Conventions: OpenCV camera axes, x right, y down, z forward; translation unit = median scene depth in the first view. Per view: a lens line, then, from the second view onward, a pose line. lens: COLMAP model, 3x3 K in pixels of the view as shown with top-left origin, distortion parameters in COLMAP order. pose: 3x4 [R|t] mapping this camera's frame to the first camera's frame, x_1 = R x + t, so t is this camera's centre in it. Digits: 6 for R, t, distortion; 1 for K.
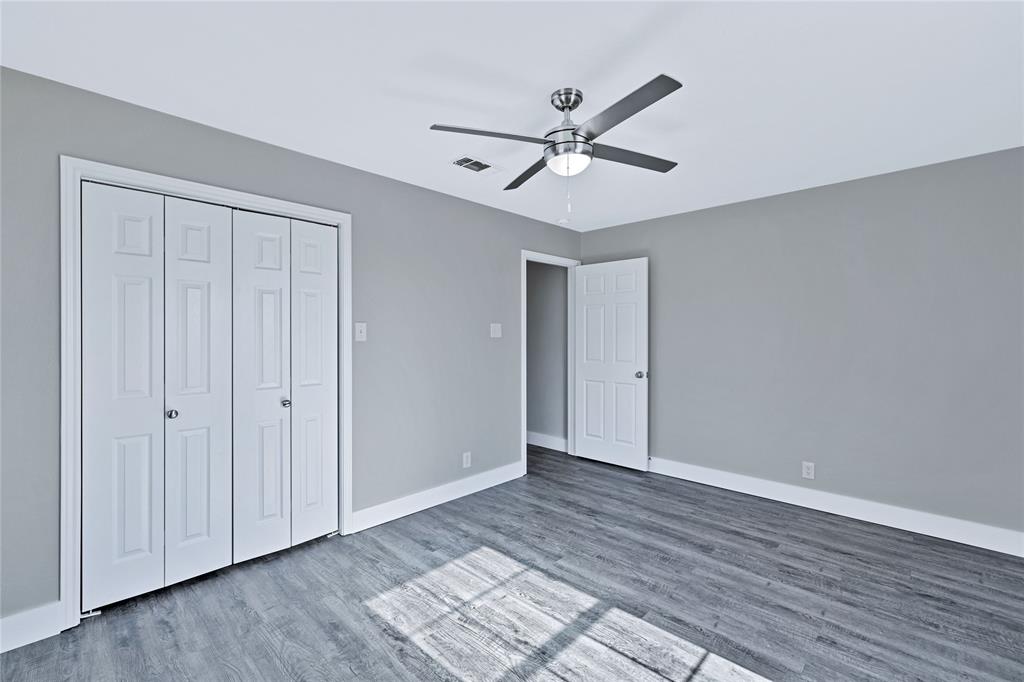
lens RADIAL K [[444.5, 0, 510.7], [0, 444.5, 339.7], [0, 0, 1]] dist [0.052572, 0.000515]
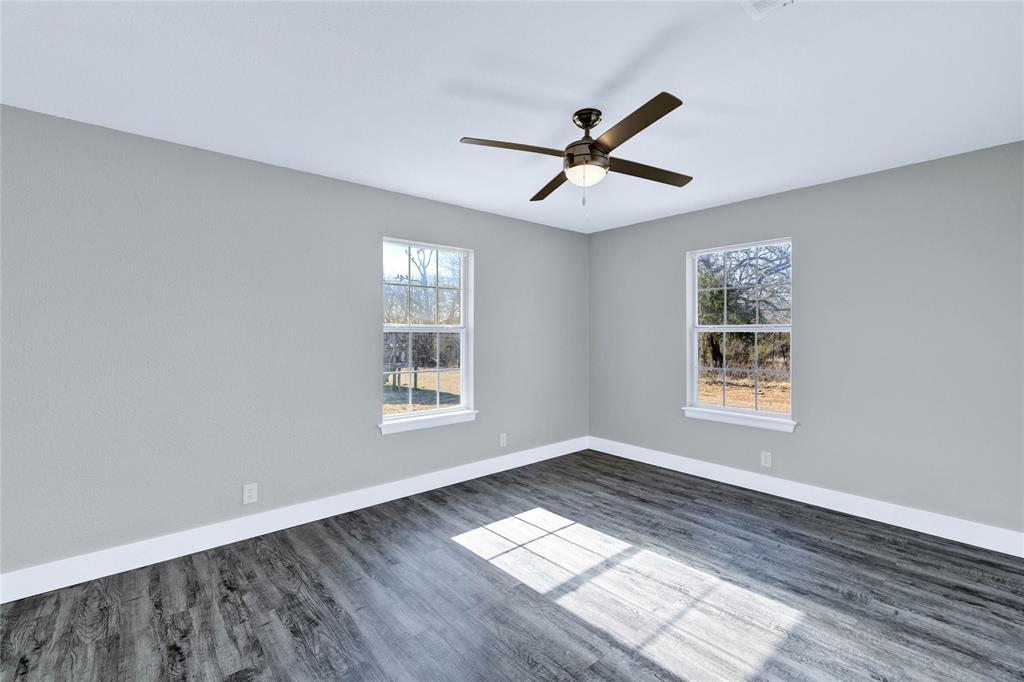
lens RADIAL K [[444.5, 0, 517.5], [0, 444.5, 334.3], [0, 0, 1]] dist [0.052572, 0.000515]
pose [[-0.997067, -0.006691, 0.076245, 0.205291], [-0.005582, 0.999876, 0.014749, -0.019464], [-0.076334, 0.014280, -0.996980, 1.993648]]
